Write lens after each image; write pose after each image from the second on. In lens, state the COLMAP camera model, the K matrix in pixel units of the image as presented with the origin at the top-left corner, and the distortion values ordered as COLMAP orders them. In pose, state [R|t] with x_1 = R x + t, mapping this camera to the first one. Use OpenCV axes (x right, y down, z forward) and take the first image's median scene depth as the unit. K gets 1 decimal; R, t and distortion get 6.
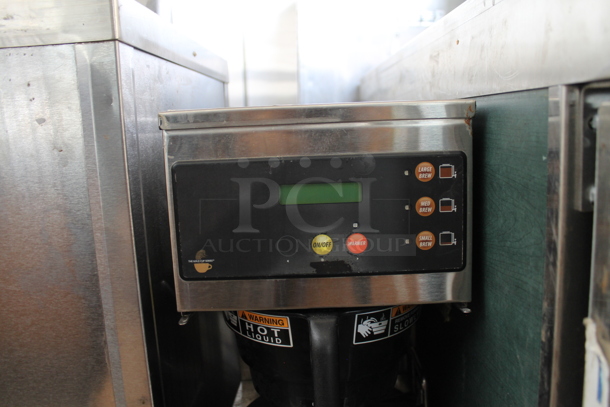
lens RADIAL K [[510.5, 0, 309.2], [0, 510.5, 200.9], [0, 0, 1]] dist [-0.146656, 0.095119]
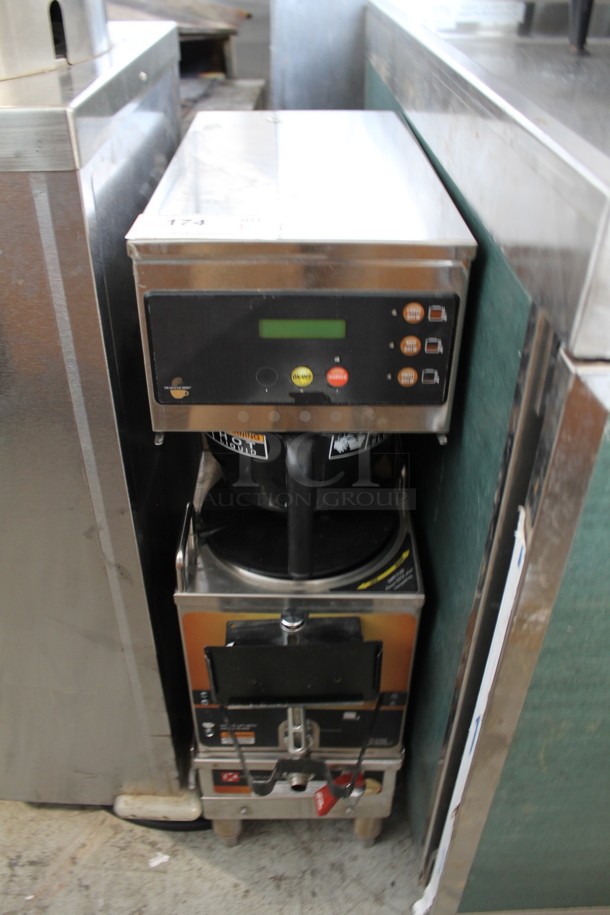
lens RADIAL K [[765.8, 0, 301.7], [0, 765.8, 455.6], [0, 0, 1]] dist [-0.146656, 0.095119]
pose [[0.998708, 0.028379, 0.042156, -0.032397], [-0.044517, 0.888670, 0.456382, -0.447121], [-0.024511, -0.457669, 0.888785, -0.371455]]
